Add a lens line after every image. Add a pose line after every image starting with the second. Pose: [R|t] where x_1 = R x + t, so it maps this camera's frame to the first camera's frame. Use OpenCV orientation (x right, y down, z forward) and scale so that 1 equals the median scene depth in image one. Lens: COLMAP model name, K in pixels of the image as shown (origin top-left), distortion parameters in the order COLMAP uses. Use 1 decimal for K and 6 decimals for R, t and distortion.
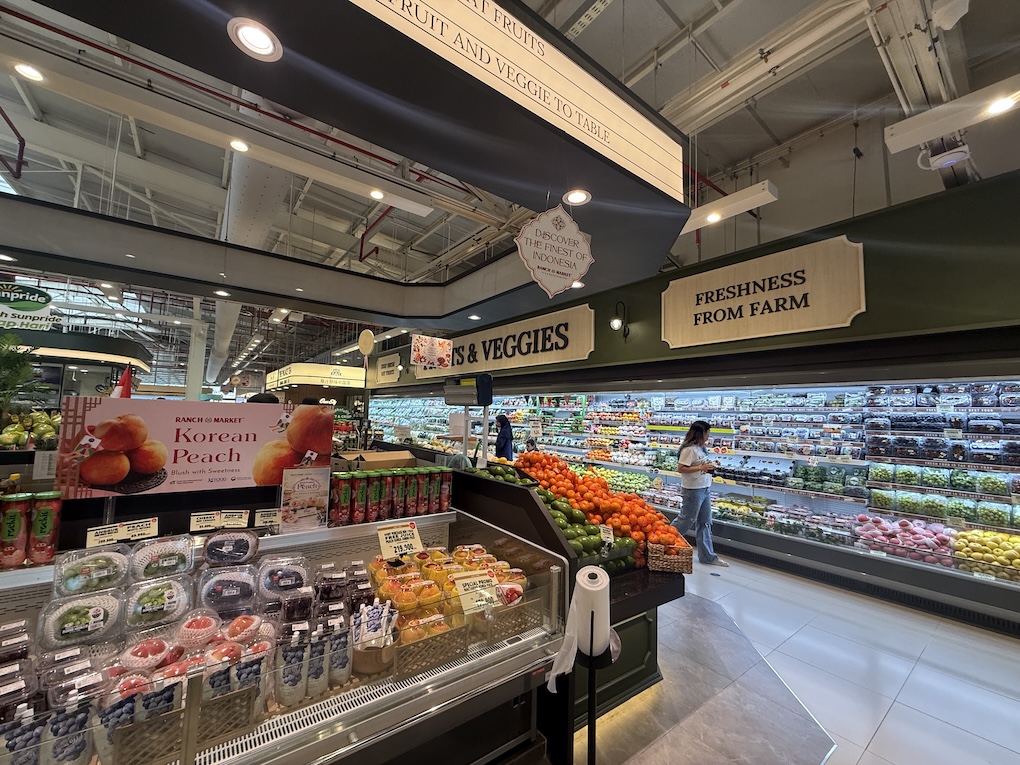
lens RADIAL K [[405.3, 0, 508.4], [0, 405.3, 381.3], [0, 0, 1]] dist [-0.002199, 0.000413]
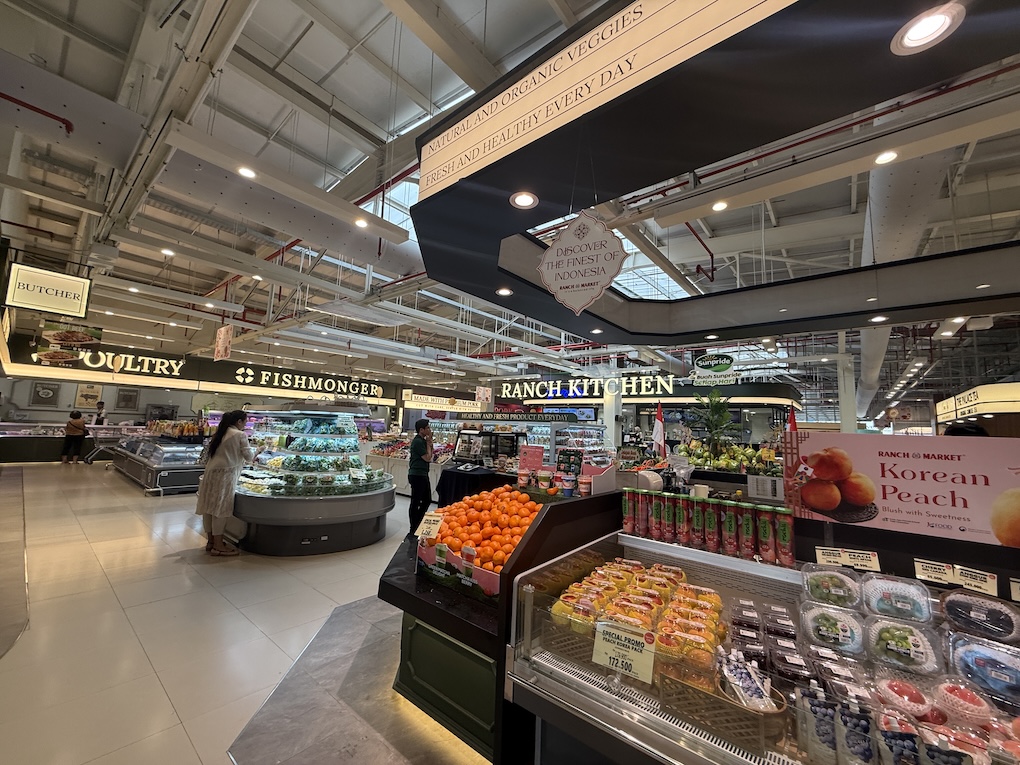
lens RADIAL K [[405.3, 0, 508.2], [0, 405.3, 382.3], [0, 0, 1]] dist [-0.002199, 0.000413]
pose [[0.223814, -0.132569, -0.965574, -0.049798], [0.048245, 0.990999, -0.124877, 0.001697], [0.973437, -0.018635, 0.228196, -0.094714]]
